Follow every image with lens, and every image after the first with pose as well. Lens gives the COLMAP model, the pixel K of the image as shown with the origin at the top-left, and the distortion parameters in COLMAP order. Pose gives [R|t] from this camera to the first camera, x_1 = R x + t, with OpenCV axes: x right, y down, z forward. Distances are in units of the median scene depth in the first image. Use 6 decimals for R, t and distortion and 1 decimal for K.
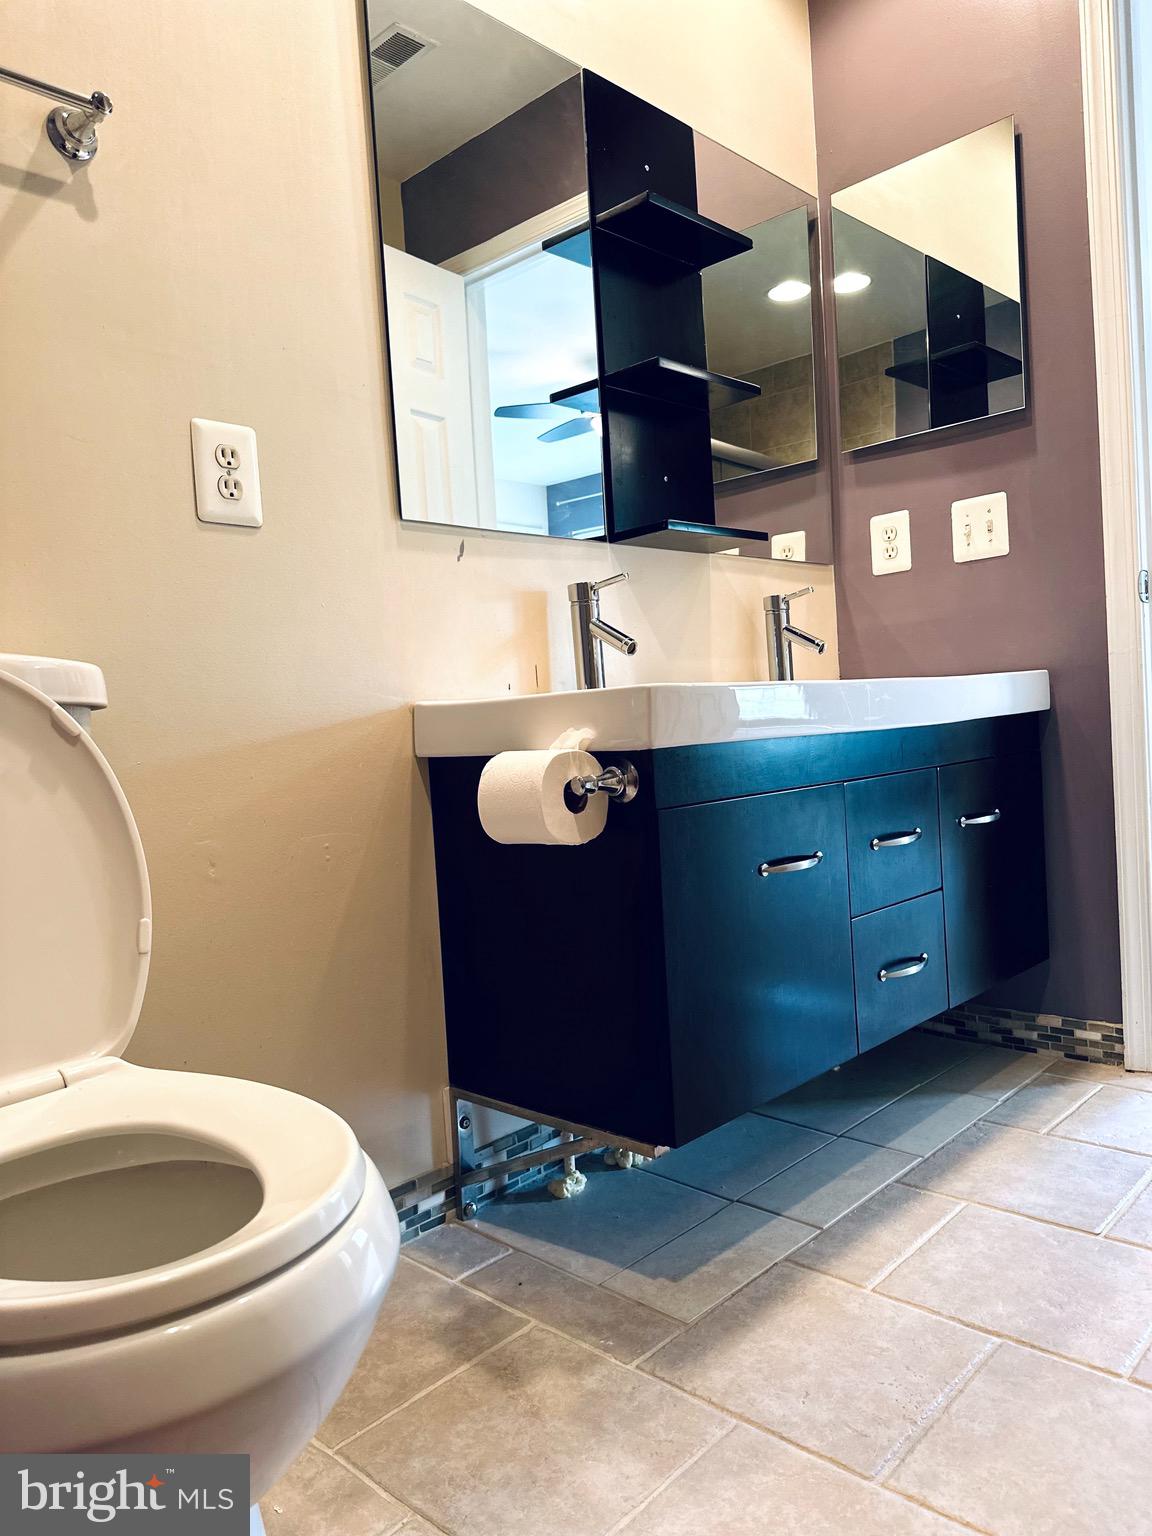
lens RADIAL K [[1092.4, 0, 580.8], [0, 1092.4, 764.0], [0, 0, 1]] dist [0.037149, -0.042772]
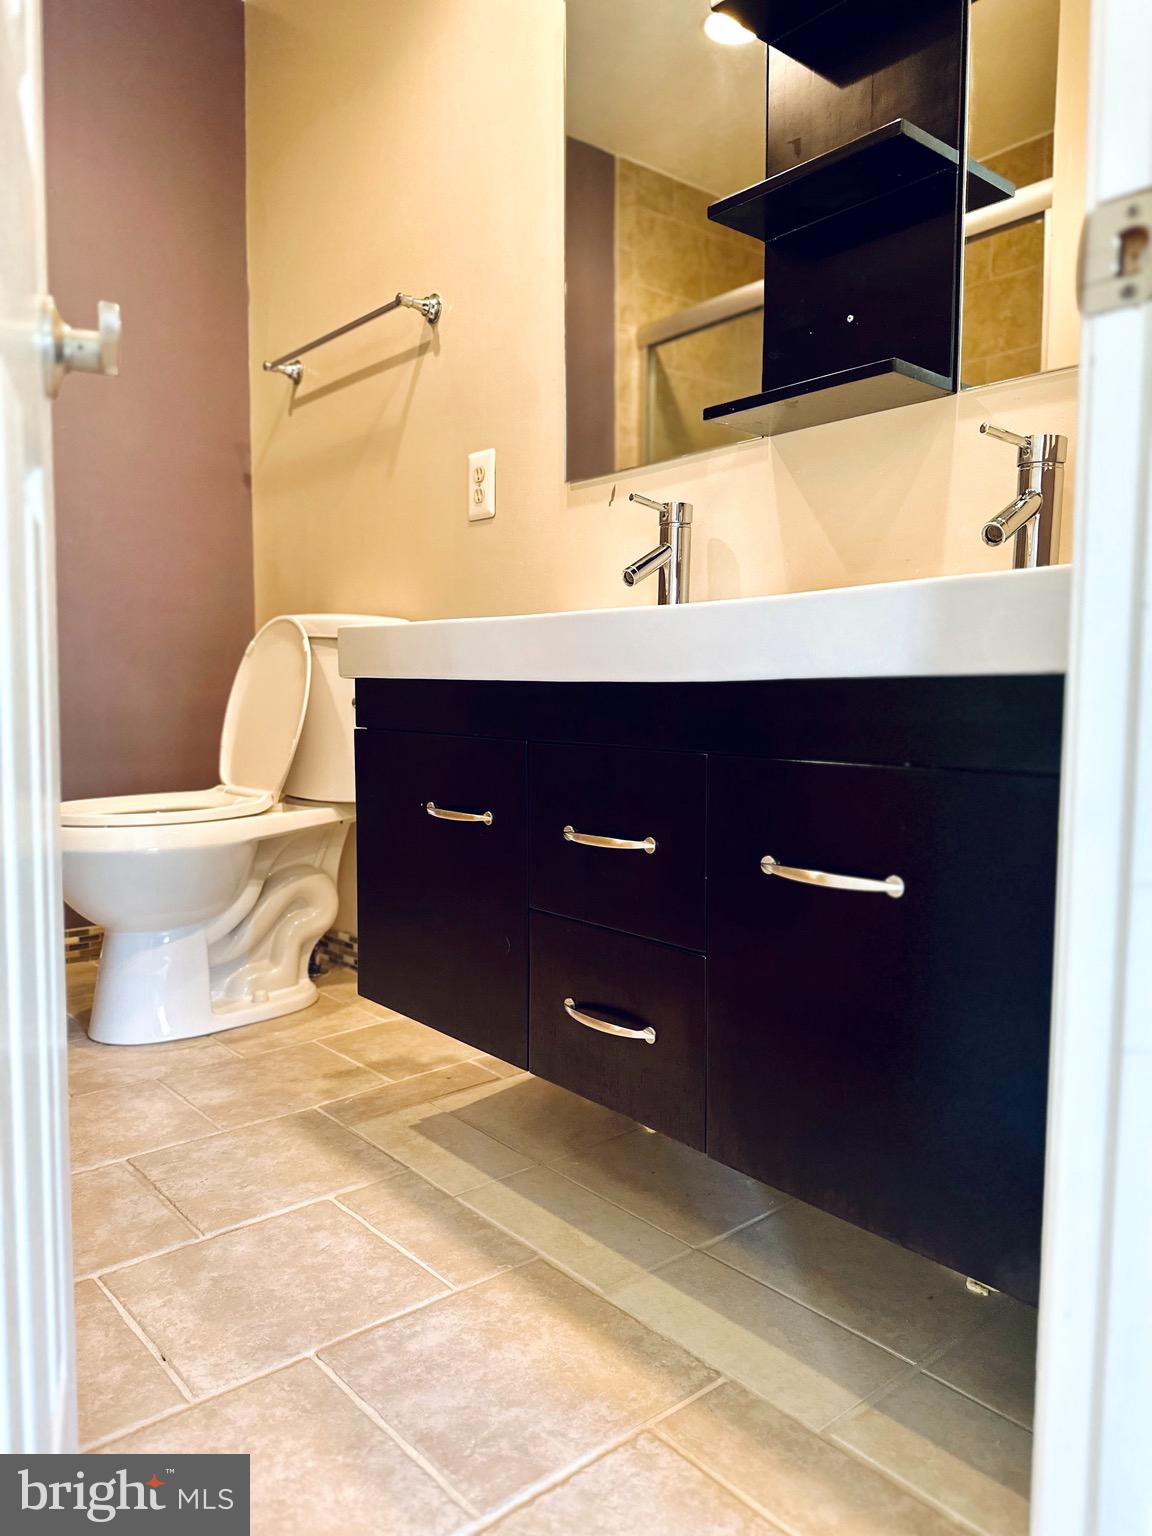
lens RADIAL K [[1092.4, 0, 580.0], [0, 1092.4, 770.9], [0, 0, 1]] dist [0.037149, -0.042772]
pose [[-0.113001, 0.154614, -0.981491, 1.207589], [-0.013875, 0.987477, 0.157154, -0.115574], [0.993498, 0.031377, -0.109441, 1.315028]]
